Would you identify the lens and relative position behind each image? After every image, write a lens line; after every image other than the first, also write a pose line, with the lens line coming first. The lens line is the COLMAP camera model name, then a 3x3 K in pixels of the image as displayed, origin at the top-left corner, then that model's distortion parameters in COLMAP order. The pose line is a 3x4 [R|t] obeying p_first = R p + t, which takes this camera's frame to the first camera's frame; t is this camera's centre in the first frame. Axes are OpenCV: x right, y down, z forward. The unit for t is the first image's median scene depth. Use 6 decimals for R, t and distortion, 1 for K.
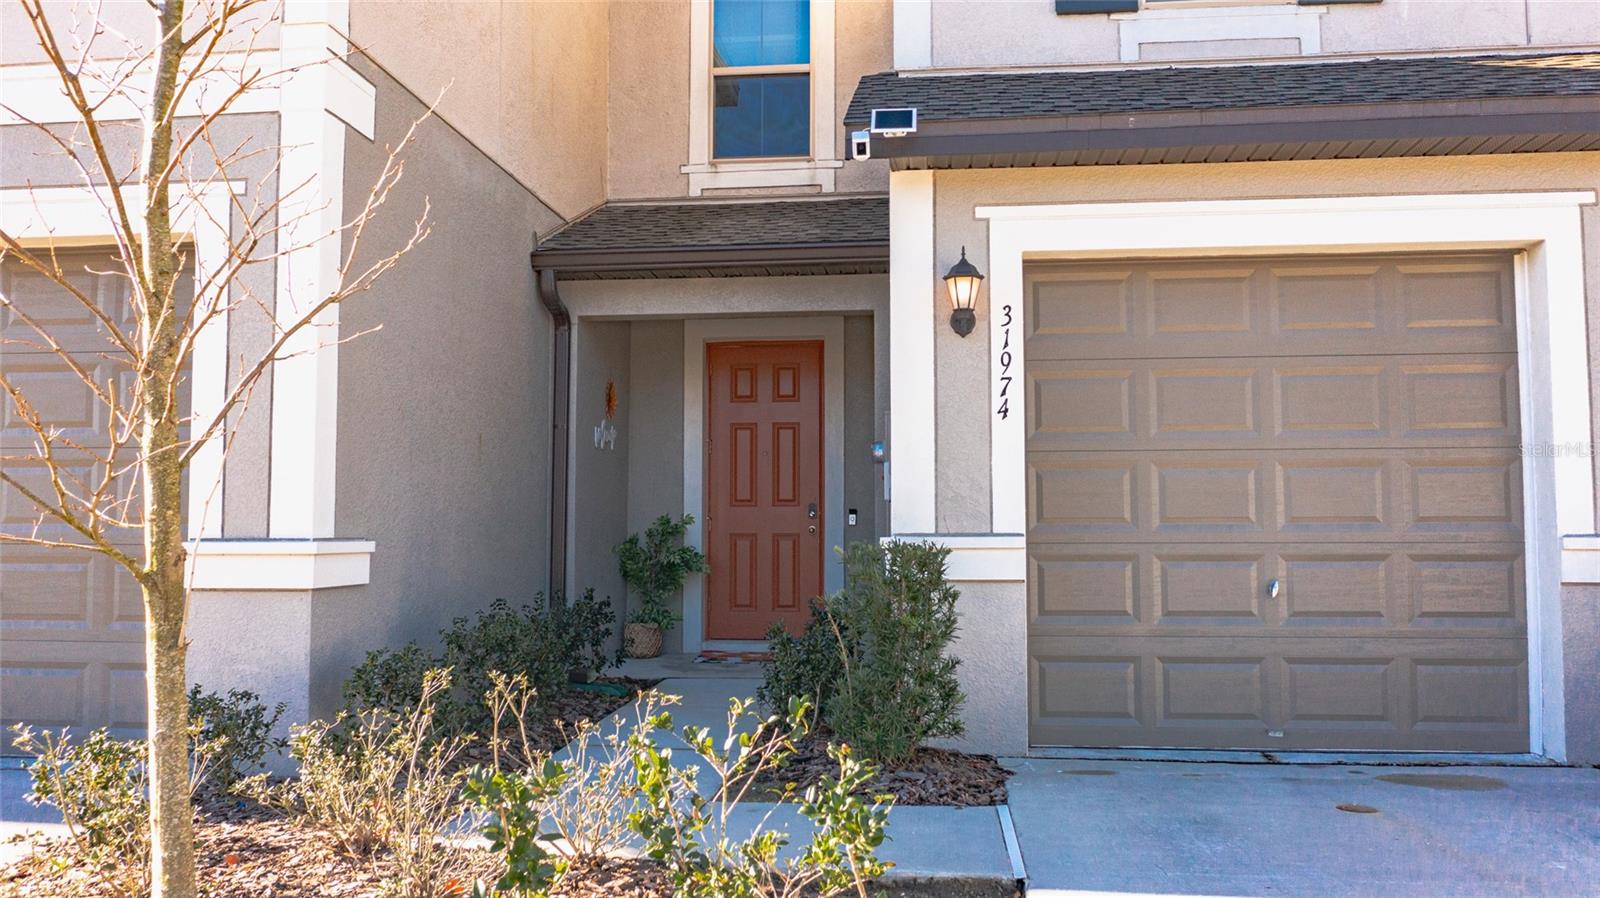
lens RADIAL K [[1258.8, 0, 796.7], [0, 1258.8, 442.7], [0, 0, 1]] dist [-0.019193, 0.008064]
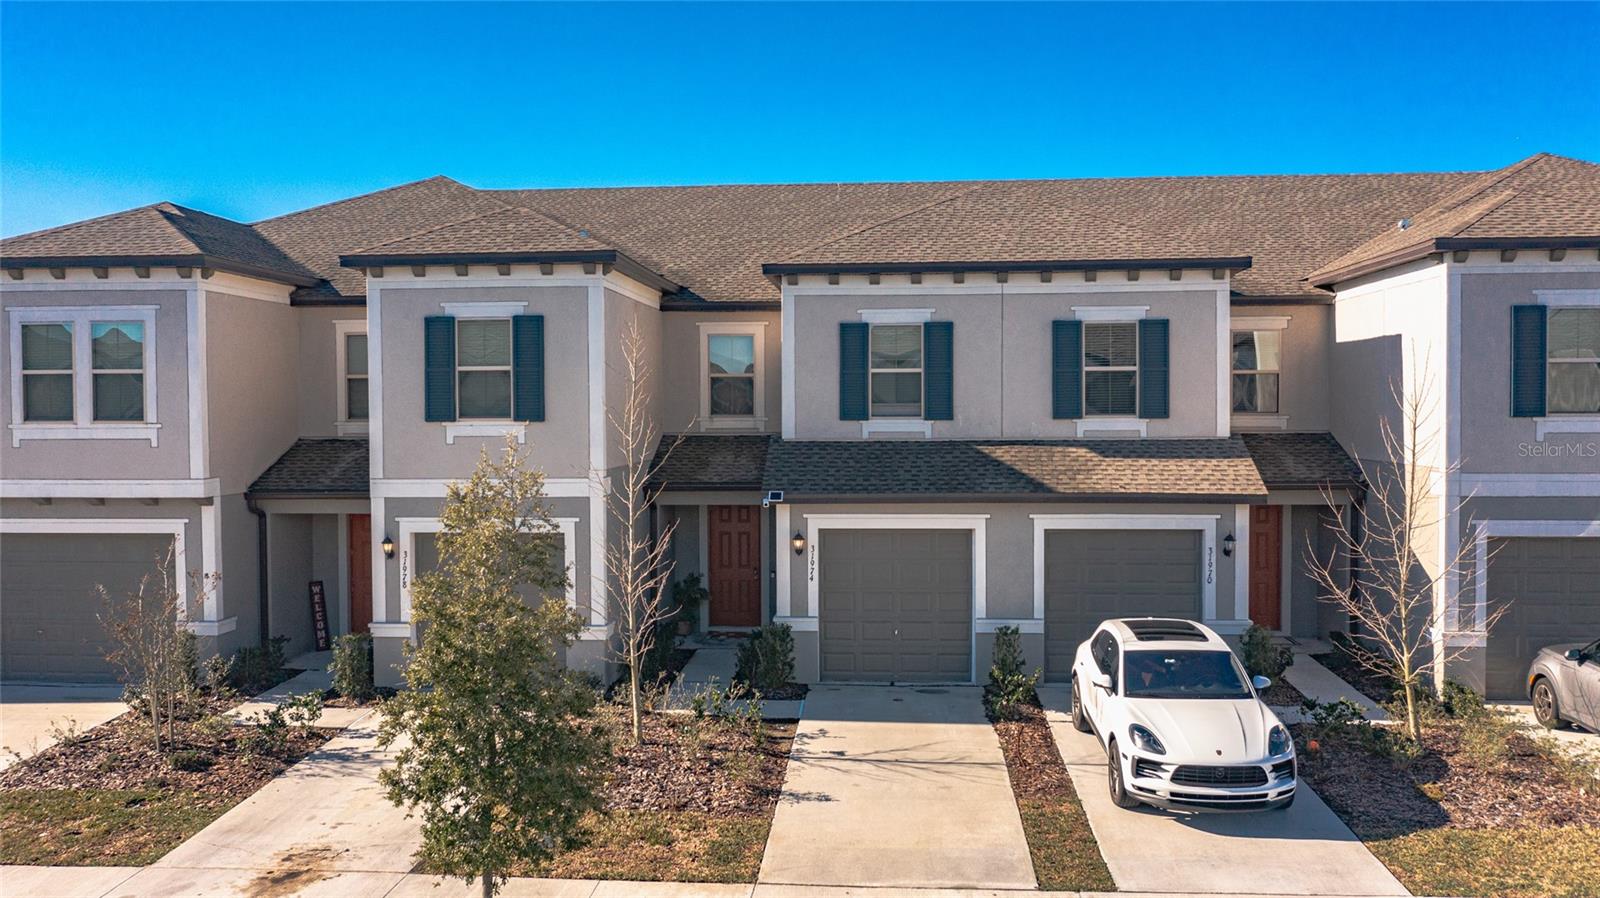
lens RADIAL K [[1258.8, 0, 802.9], [0, 1258.8, 451.2], [0, 0, 1]] dist [-0.019193, 0.008064]
pose [[0.999285, -0.004446, 0.037555, 0.021890], [0.000475, 0.994463, 0.105084, -0.662023], [-0.037814, -0.104991, 0.993754, -2.079917]]
